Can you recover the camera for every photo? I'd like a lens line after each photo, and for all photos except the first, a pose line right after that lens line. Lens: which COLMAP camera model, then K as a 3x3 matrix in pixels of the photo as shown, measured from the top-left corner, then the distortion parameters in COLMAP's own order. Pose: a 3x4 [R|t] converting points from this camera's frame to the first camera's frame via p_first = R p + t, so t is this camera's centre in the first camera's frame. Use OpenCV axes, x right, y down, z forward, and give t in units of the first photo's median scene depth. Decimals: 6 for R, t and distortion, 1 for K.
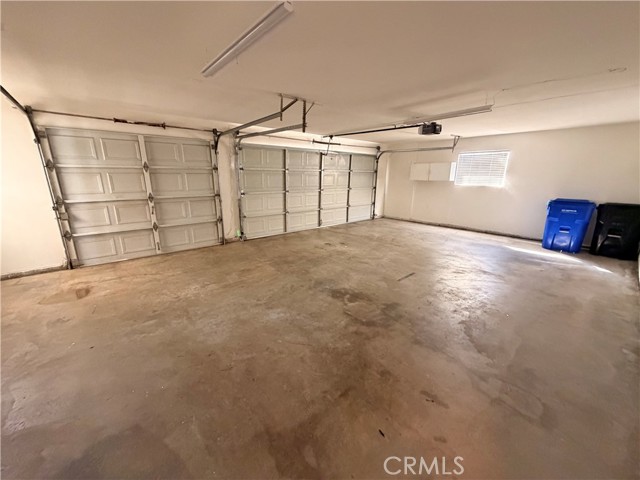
lens RADIAL K [[254.4, 0, 320.0], [0, 254.4, 239.8], [0, 0, 1]] dist [-0.001275, 0.000511]
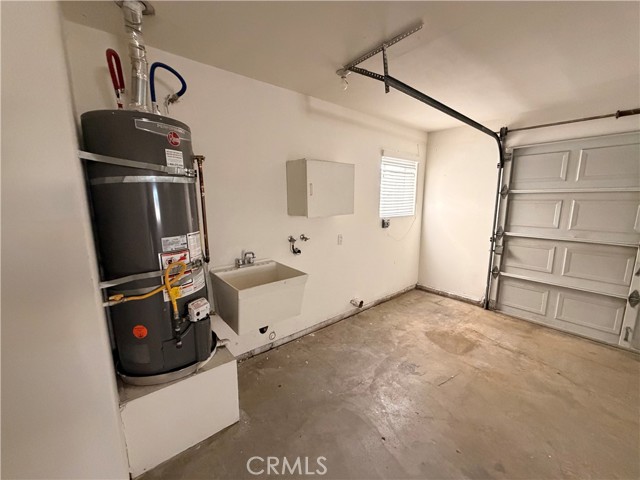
lens RADIAL K [[254.4, 0, 320.9], [0, 254.4, 240.2], [0, 0, 1]] dist [-0.001275, 0.000511]
pose [[-0.012860, 0.154276, -0.987944, -0.159485], [-0.255102, 0.954824, 0.152424, -0.099751], [0.966829, 0.253987, 0.027077, 0.386307]]
